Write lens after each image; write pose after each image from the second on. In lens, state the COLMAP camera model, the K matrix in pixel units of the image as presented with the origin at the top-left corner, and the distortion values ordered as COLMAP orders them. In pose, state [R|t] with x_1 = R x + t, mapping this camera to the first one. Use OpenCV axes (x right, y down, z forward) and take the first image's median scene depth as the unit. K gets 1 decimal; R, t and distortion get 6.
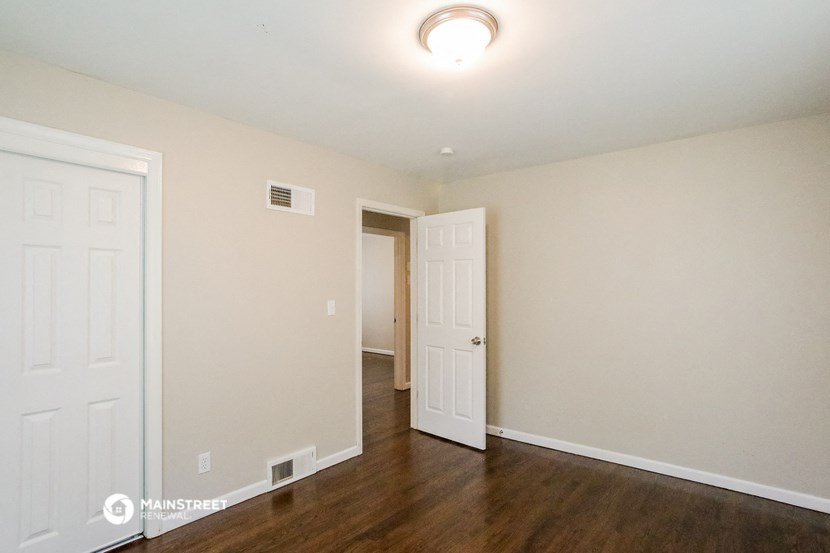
lens RADIAL K [[454.3, 0, 415.4], [0, 454.3, 292.7], [0, 0, 1]] dist [-0.002129, 0.047831]
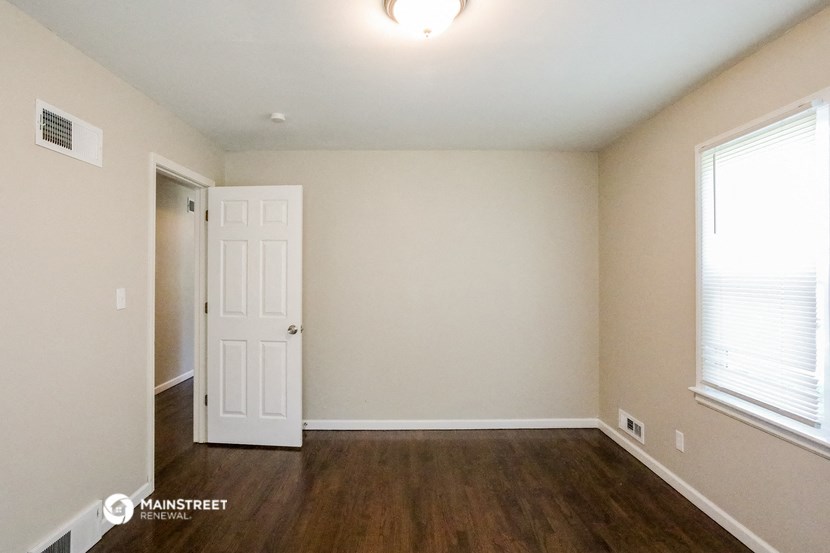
lens RADIAL K [[453.0, 0, 415.0], [0, 453.0, 276.5], [0, 0, 1]] dist [0.000747, 0.038303]
pose [[0.783716, -0.000828, 0.621119, -0.249303], [0.003358, 0.999990, -0.002903, 0.001970], [-0.621111, 0.004361, 0.783711, 0.133069]]
